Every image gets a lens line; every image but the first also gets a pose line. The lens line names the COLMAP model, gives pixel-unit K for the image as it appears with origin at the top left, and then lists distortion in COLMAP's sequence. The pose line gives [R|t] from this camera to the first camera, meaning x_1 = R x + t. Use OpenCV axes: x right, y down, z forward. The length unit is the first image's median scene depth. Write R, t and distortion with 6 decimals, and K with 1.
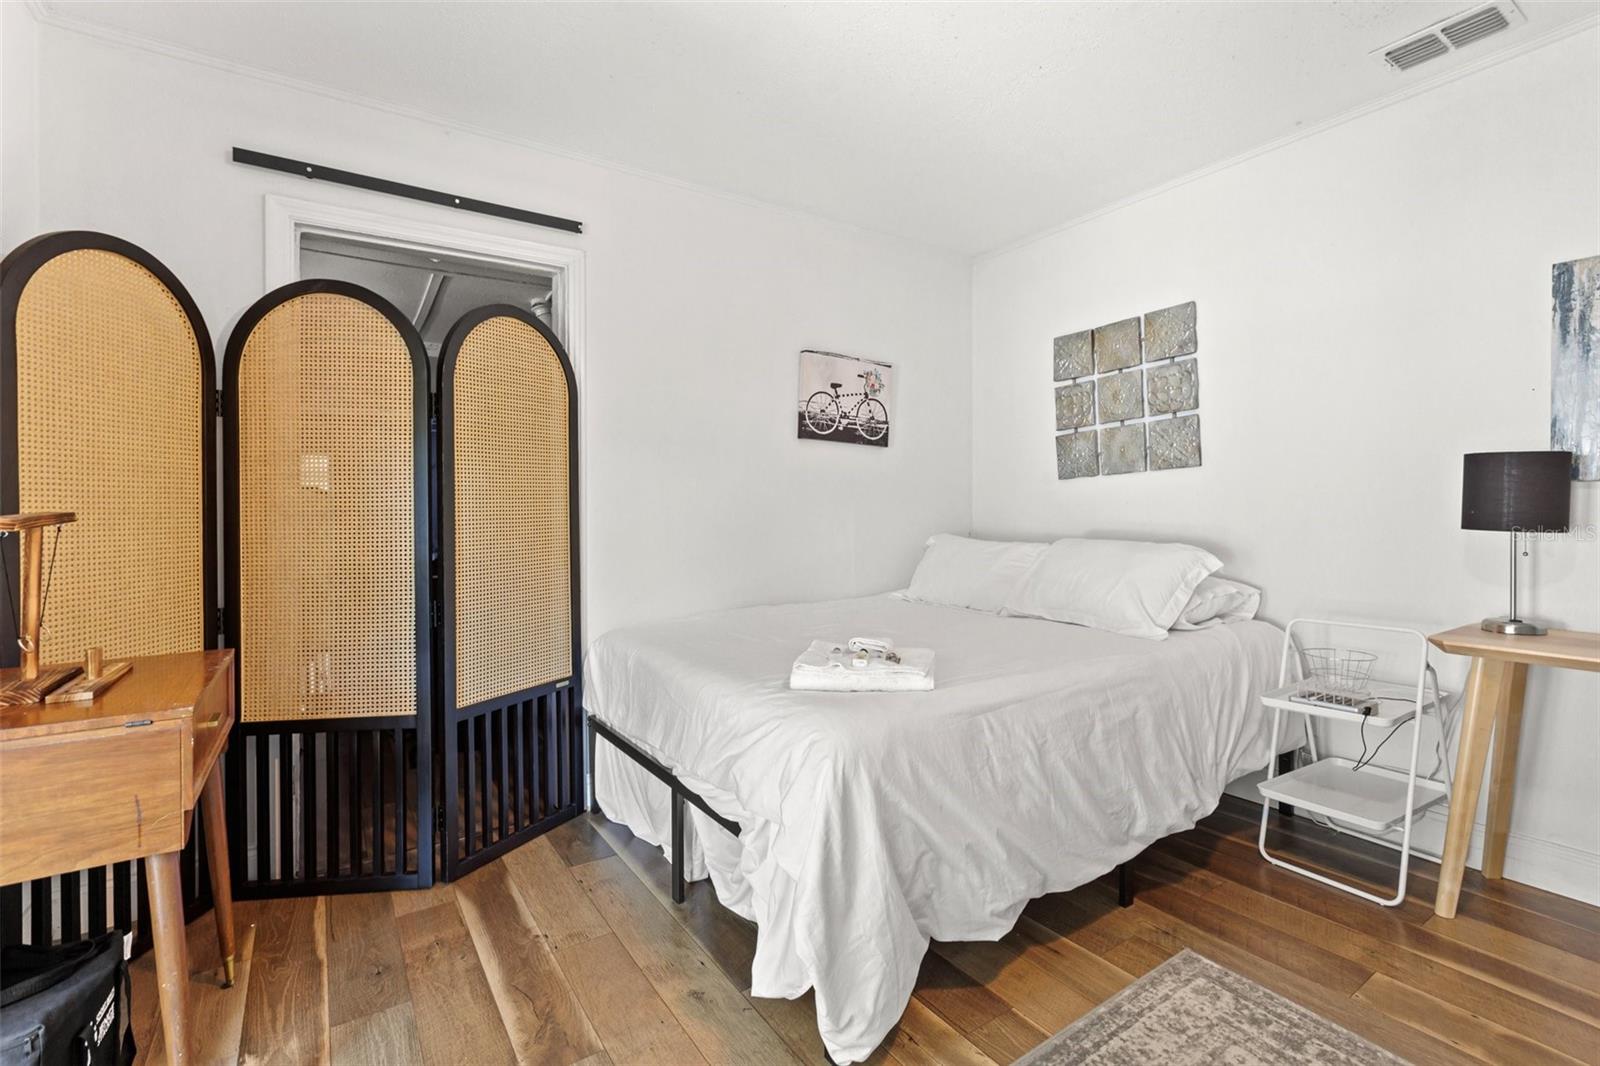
lens RADIAL K [[721.7, 0, 805.8], [0, 721.7, 516.3], [0, 0, 1]] dist [-0.000205, 0.001244]
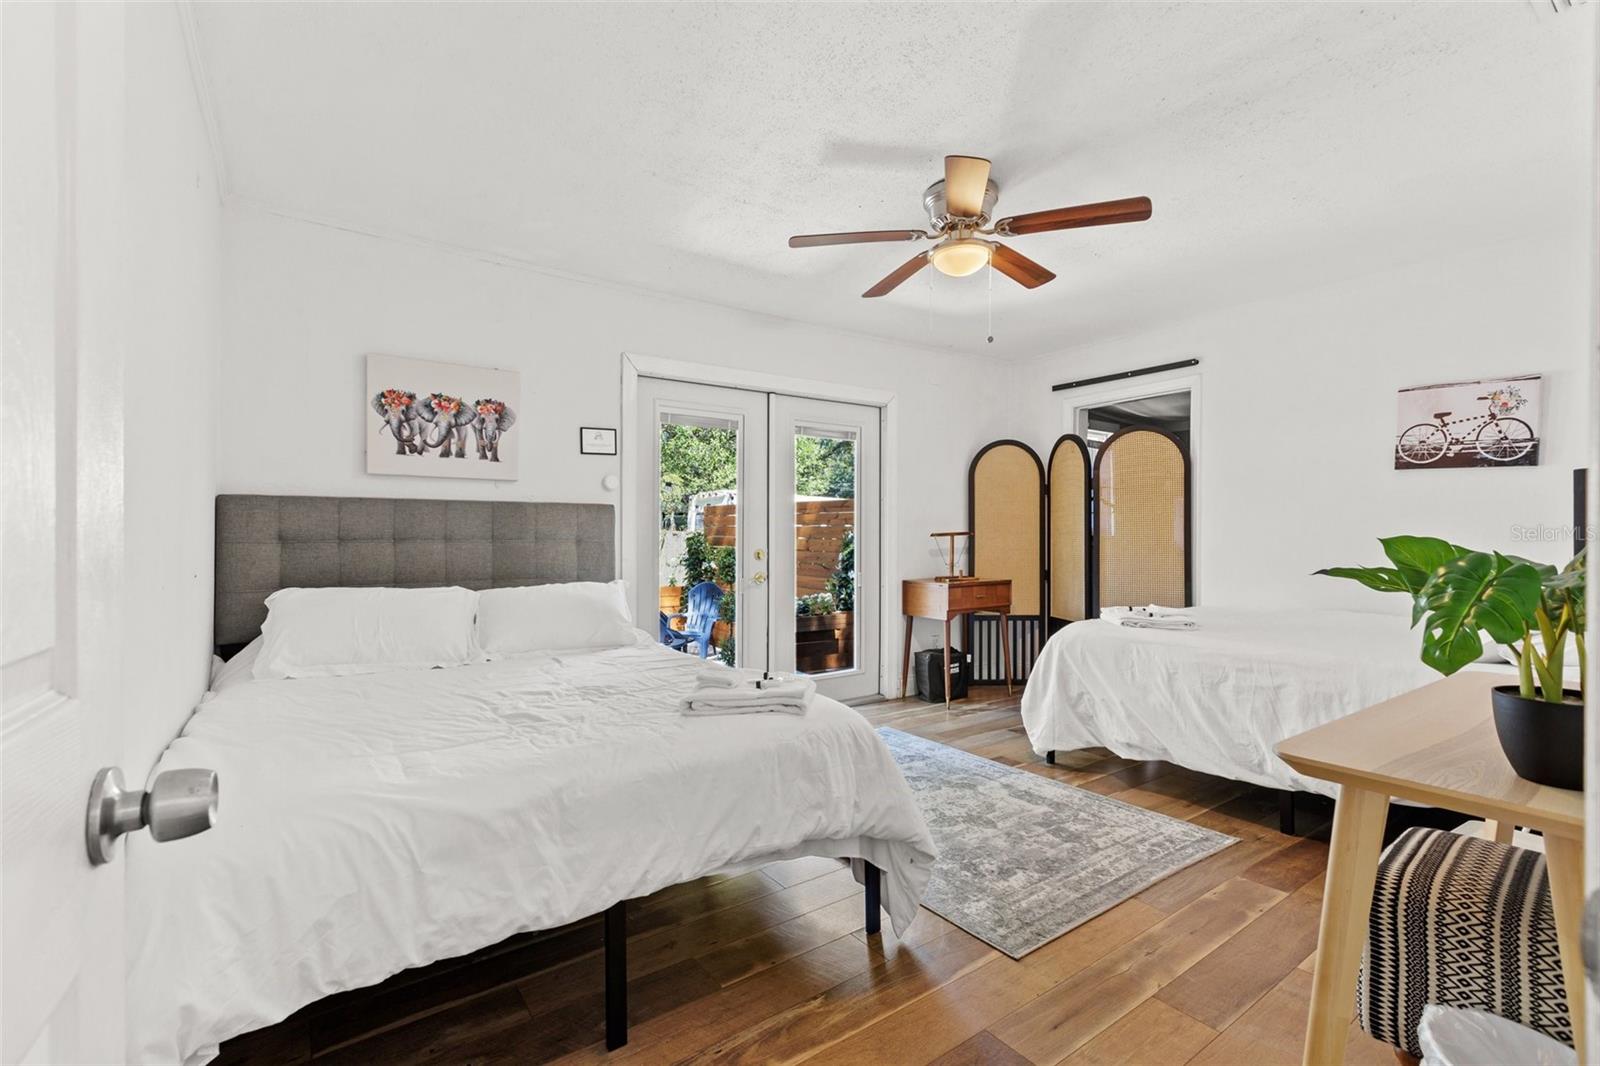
lens RADIAL K [[721.7, 0, 800.3], [0, 721.7, 531.3], [0, 0, 1]] dist [-0.000205, 0.001244]
pose [[0.026248, 0.005496, -0.999640, 1.066954], [-0.008866, 0.999947, 0.005265, -0.009532], [0.999616, 0.008724, 0.026295, 0.042545]]
